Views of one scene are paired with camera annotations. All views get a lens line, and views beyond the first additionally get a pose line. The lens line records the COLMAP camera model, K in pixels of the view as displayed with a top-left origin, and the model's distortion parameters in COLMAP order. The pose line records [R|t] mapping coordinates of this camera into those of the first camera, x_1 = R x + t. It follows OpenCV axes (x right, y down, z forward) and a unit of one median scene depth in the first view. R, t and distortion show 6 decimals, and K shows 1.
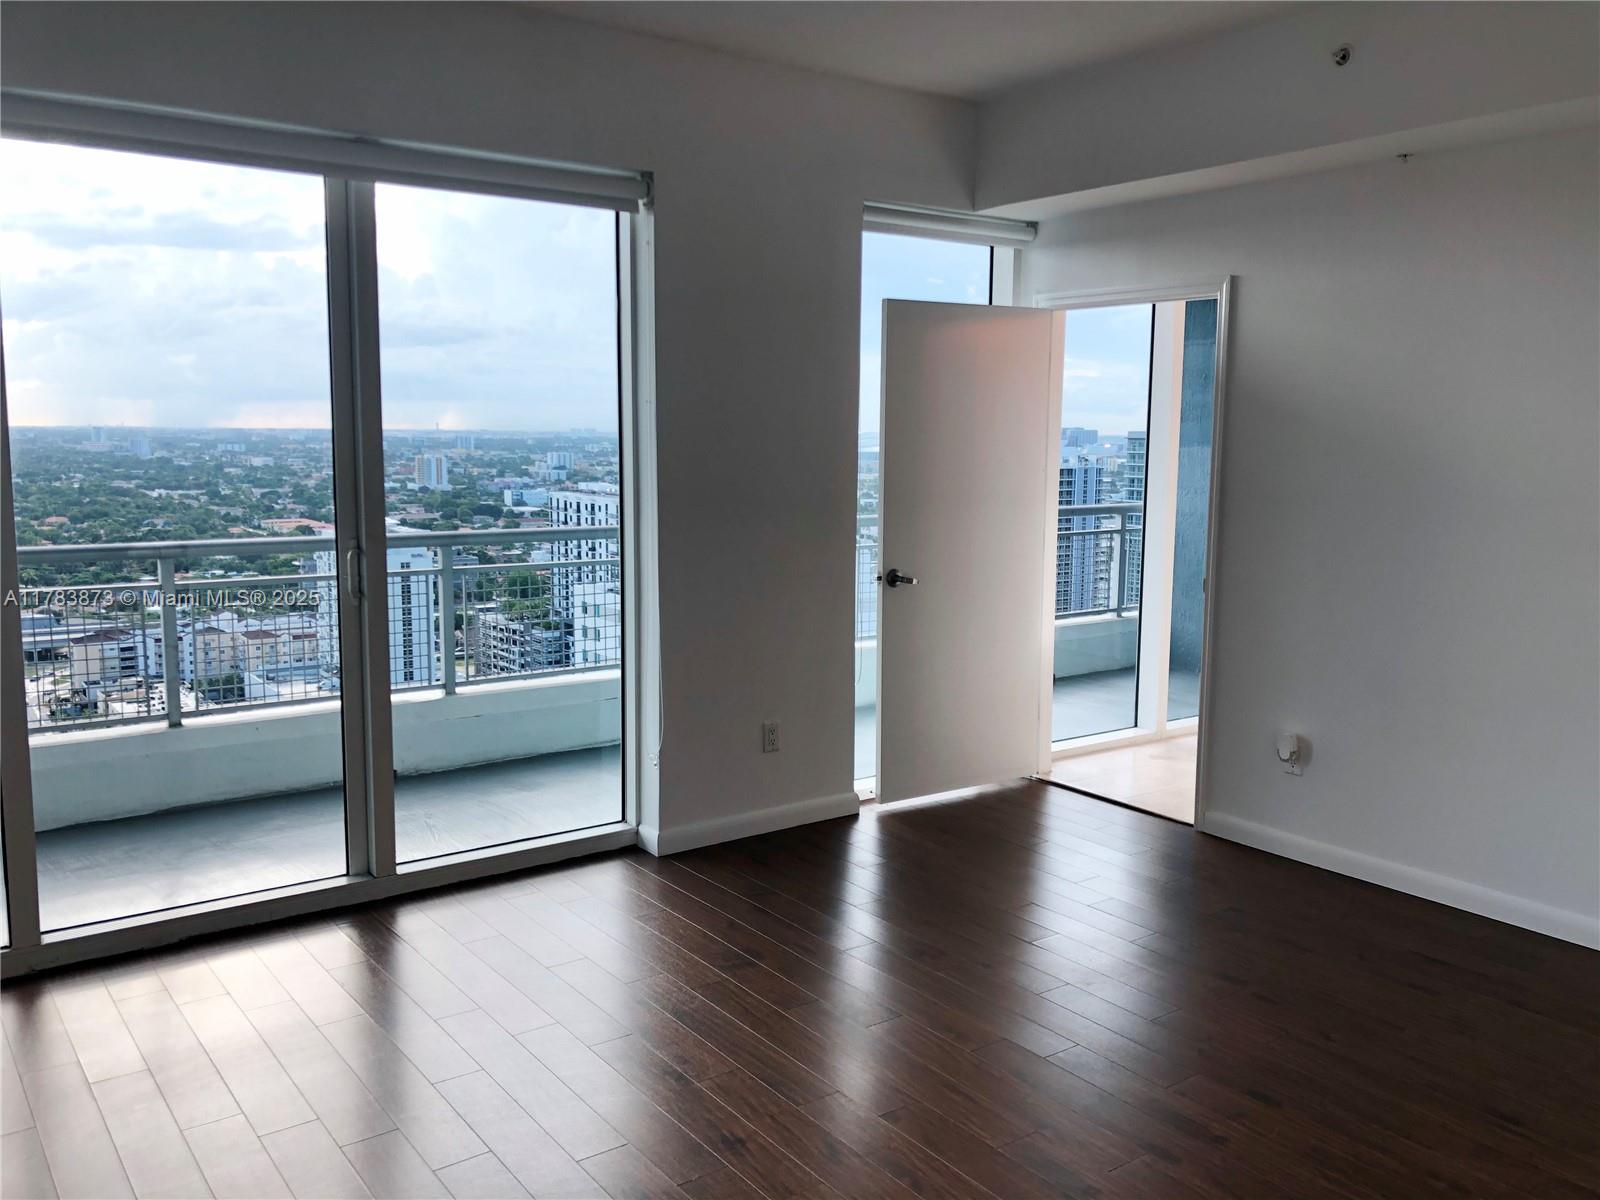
lens RADIAL K [[1321.5, 0, 811.9], [0, 1321.5, 596.5], [0, 0, 1]] dist [0.042060, -0.053735]
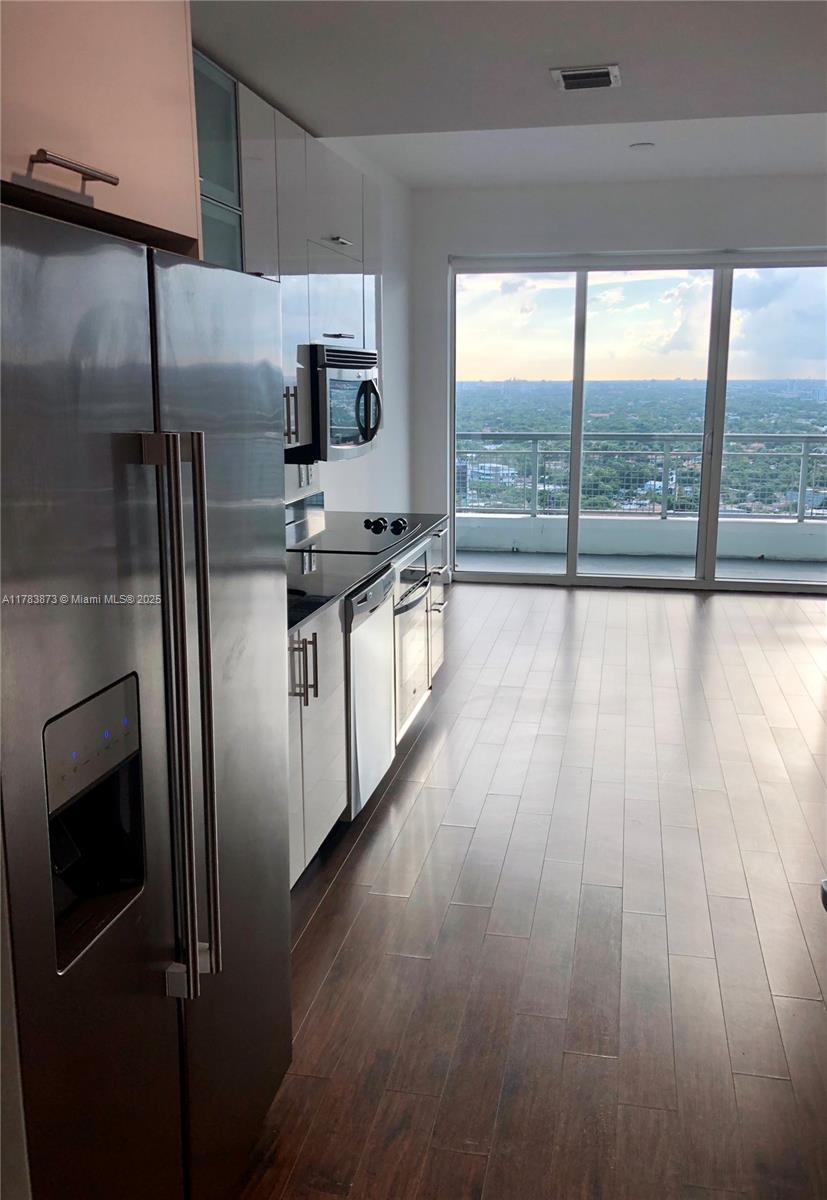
lens RADIAL K [[1010.2, 0, 425.7], [0, 1010.2, 598.7], [0, 0, 1]] dist [-0.011403, -0.010295]
pose [[0.669990, 0.147703, -0.727528, 0.539571], [-0.083401, 0.988779, 0.123937, 0.060608], [0.737670, -0.022360, 0.674791, -0.457333]]
